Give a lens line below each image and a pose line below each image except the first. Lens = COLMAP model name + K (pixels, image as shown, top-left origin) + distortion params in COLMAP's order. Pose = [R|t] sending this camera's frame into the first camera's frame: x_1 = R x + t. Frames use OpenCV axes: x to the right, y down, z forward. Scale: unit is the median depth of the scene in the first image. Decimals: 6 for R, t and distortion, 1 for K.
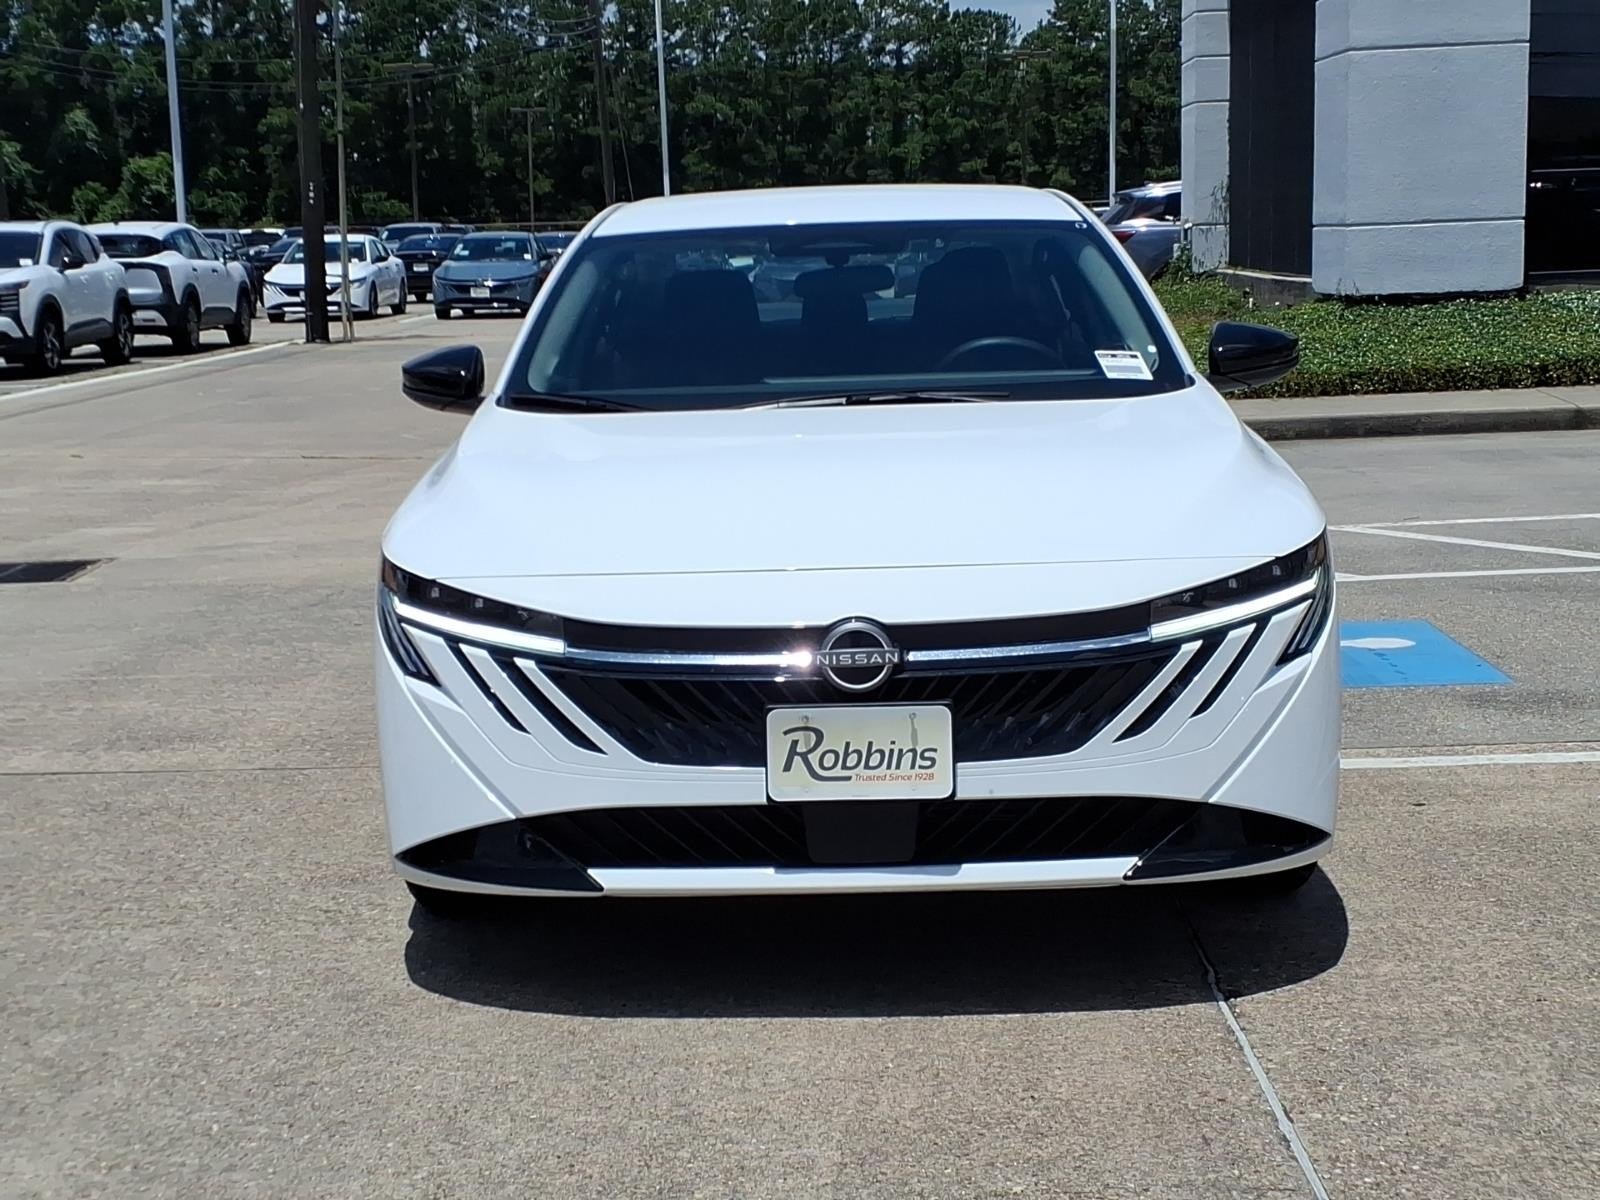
lens RADIAL K [[2388.9, 0, 801.0], [0, 2388.9, 768.9], [0, 0, 1]] dist [0.117218, -0.322859]
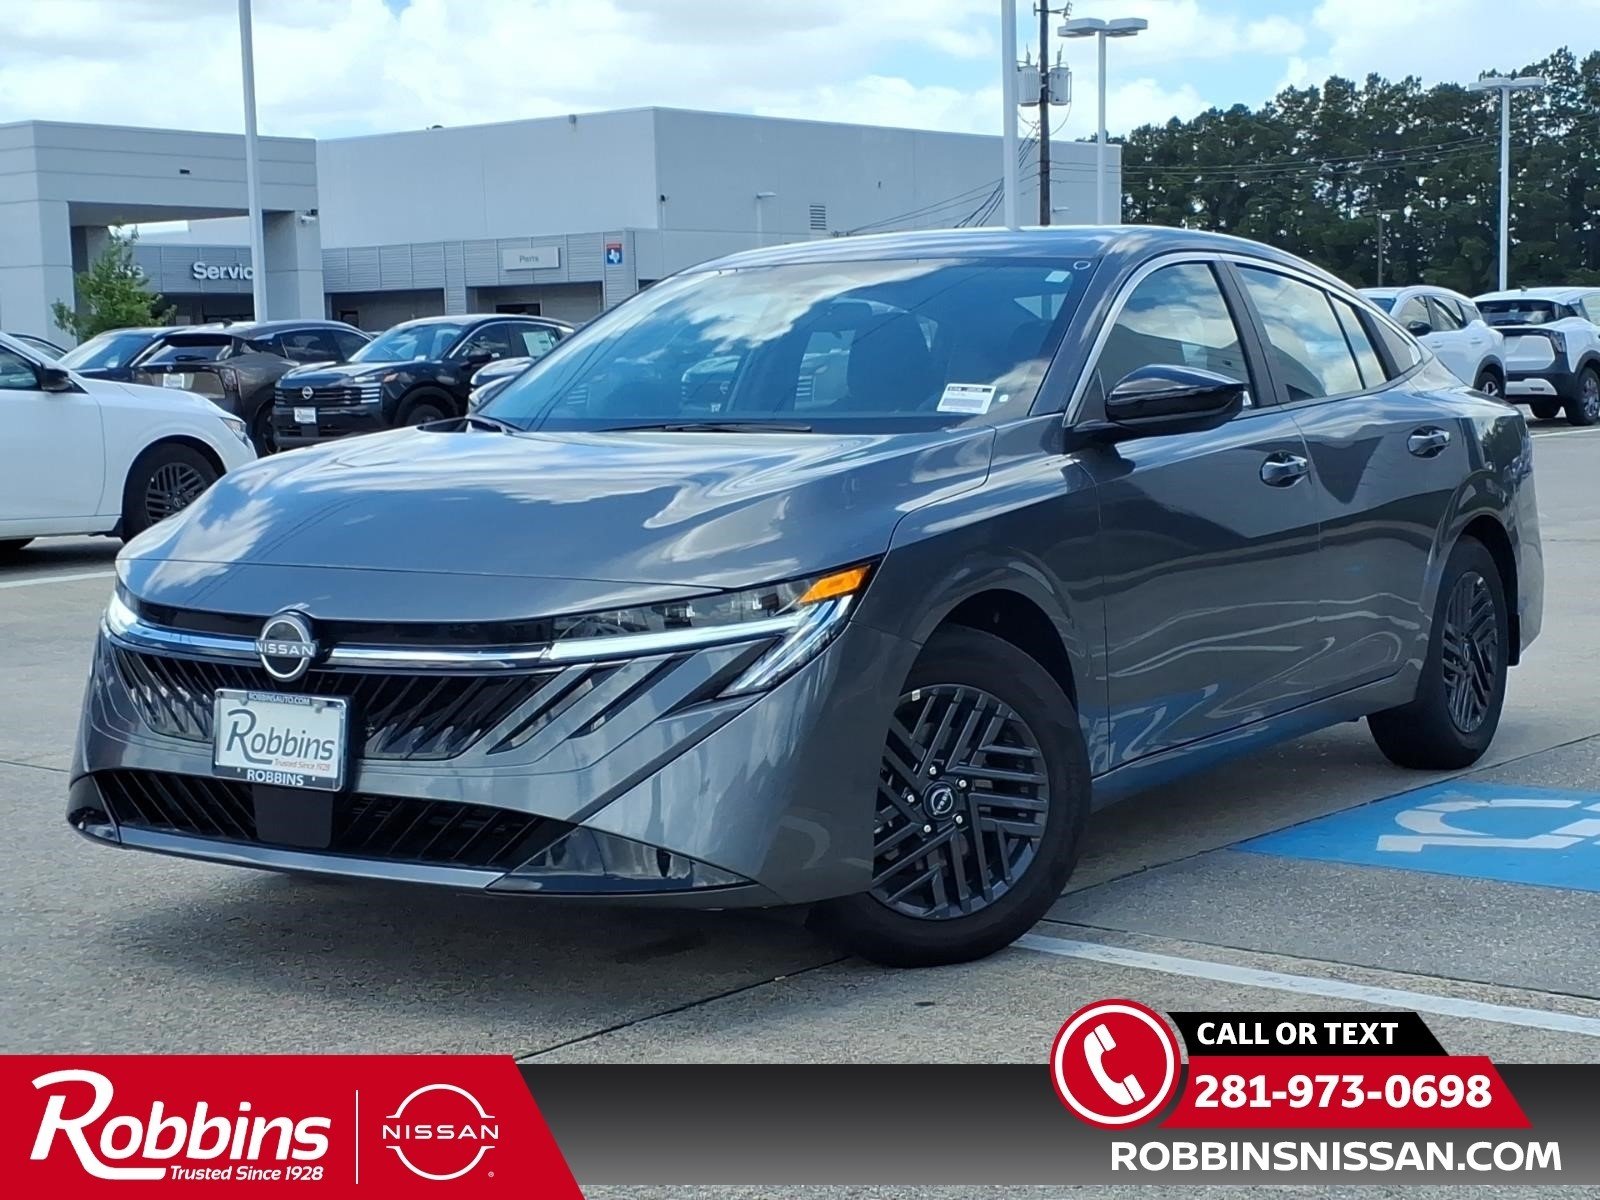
lens RADIAL K [[2655.4, 0, 800.0], [0, 2655.4, 600.0], [0, 0, 1]] dist [0.156611, -0.215139]
pose [[0.820286, 0.065784, -0.568159, 0.890819], [-0.124740, 0.990027, -0.065465, -0.019013], [0.558186, 0.124572, 0.820311, 0.145393]]
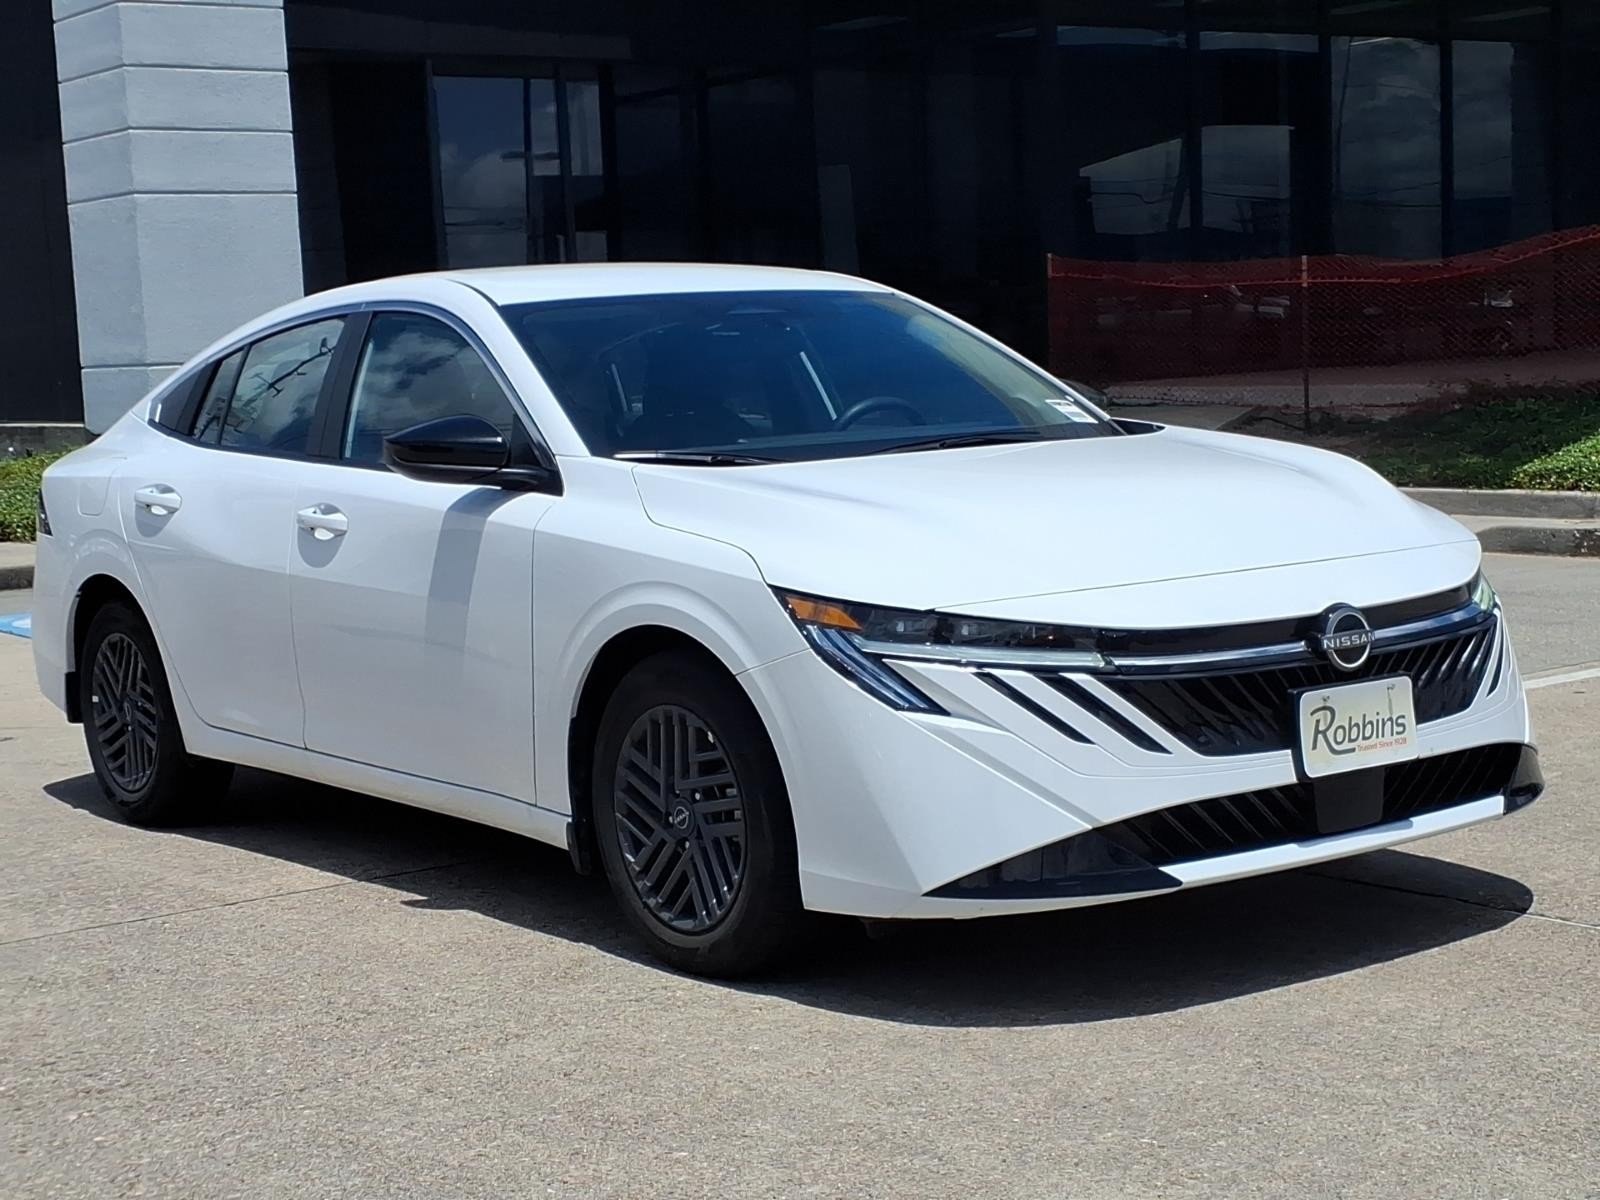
lens RADIAL K [[2388.9, 0, 801.0], [0, 2388.9, 768.9], [0, 0, 1]] dist [0.117218, -0.322859]
pose [[0.822427, -0.109973, 0.558140, -0.809071], [0.145699, 0.989131, -0.019796, -0.002524], [-0.549896, 0.097602, 0.829511, 0.226695]]
